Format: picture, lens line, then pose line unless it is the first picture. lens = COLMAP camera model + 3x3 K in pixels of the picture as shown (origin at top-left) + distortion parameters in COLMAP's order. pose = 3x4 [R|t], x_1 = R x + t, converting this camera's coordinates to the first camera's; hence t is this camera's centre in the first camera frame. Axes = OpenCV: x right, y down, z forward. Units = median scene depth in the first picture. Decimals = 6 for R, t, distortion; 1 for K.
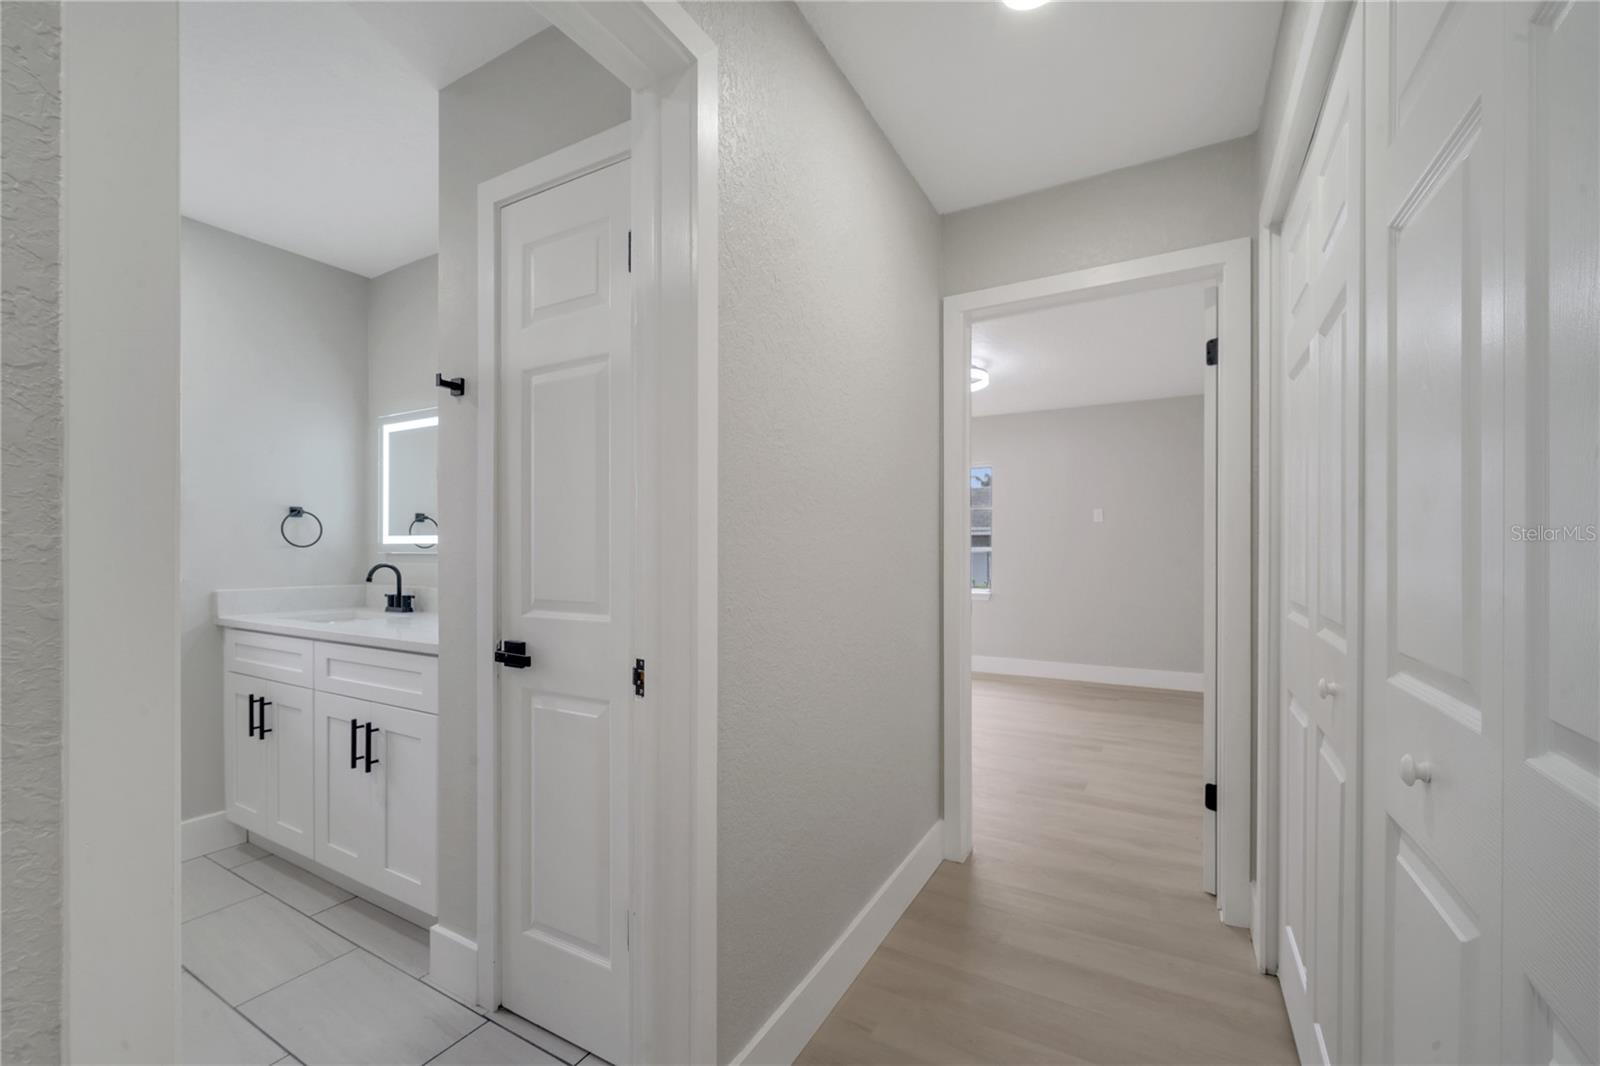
lens RADIAL K [[655.6, 0, 797.3], [0, 655.6, 550.8], [0, 0, 1]] dist [-0.001808, -0.000734]
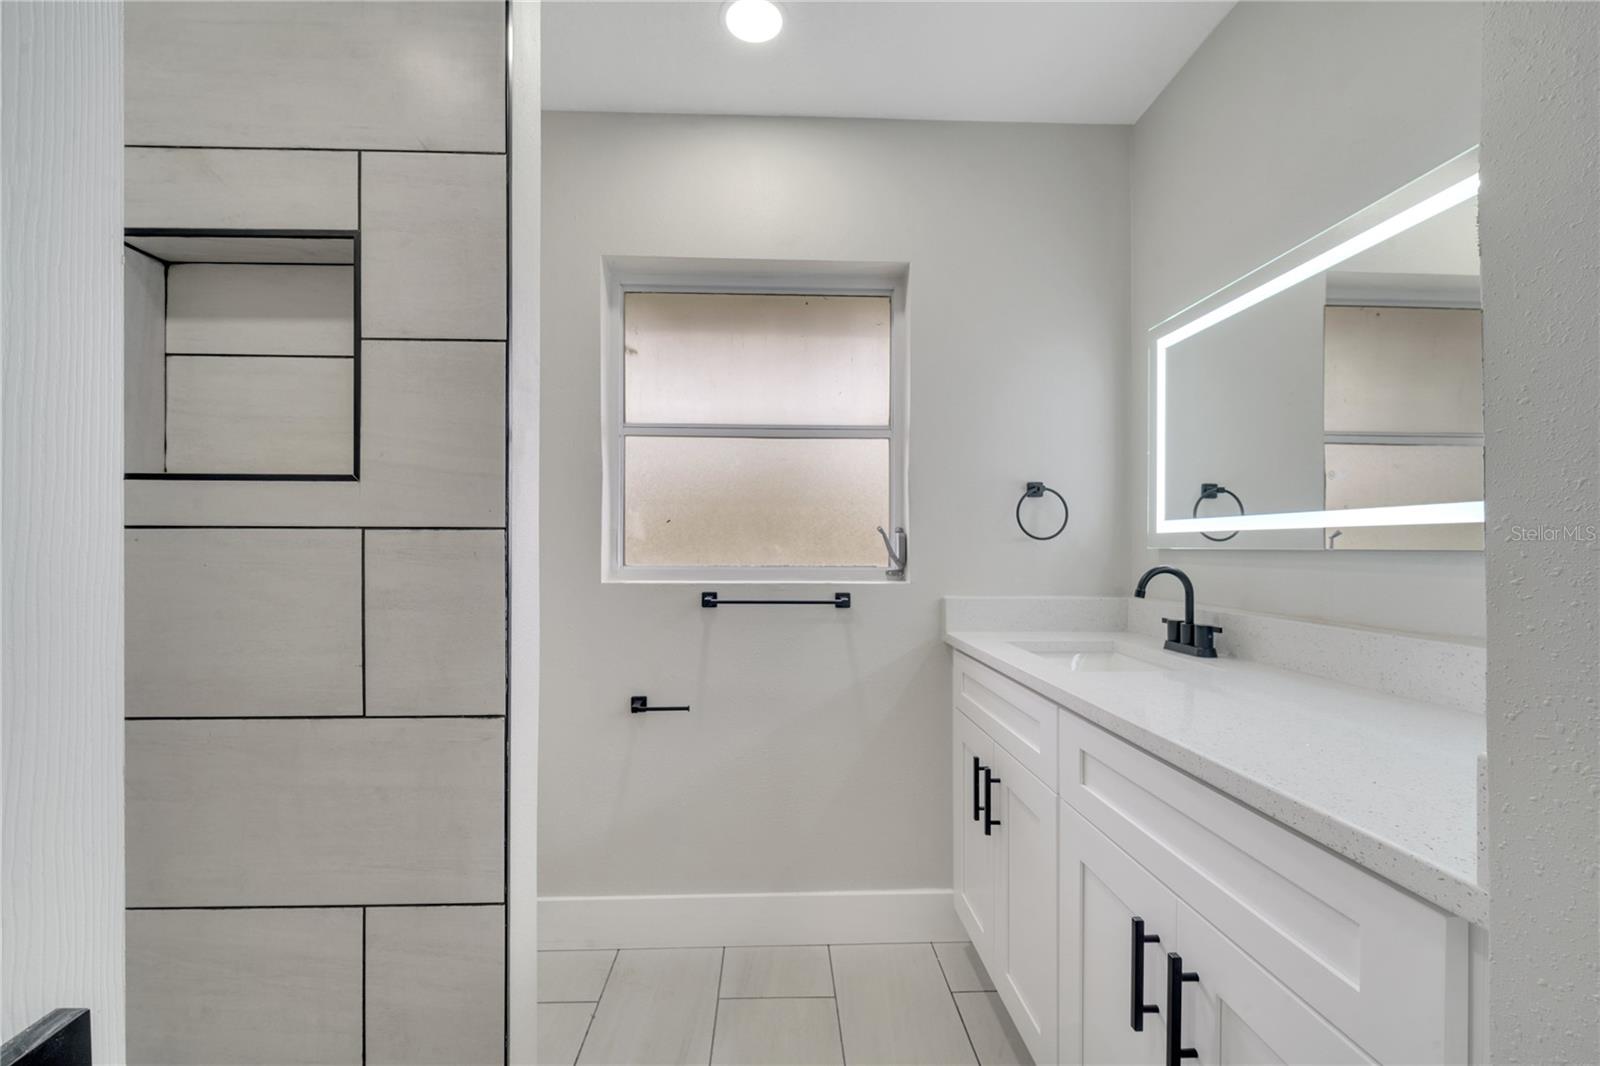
lens RADIAL K [[659.4, 0, 790.1], [0, 659.4, 542.2], [0, 0, 1]] dist [0.001302, 0.000072]
pose [[0.524980, -0.006957, -0.851086, -0.308886], [-0.005534, 0.999918, -0.011587, 0.006853], [0.851097, 0.010792, 0.524898, 0.415013]]
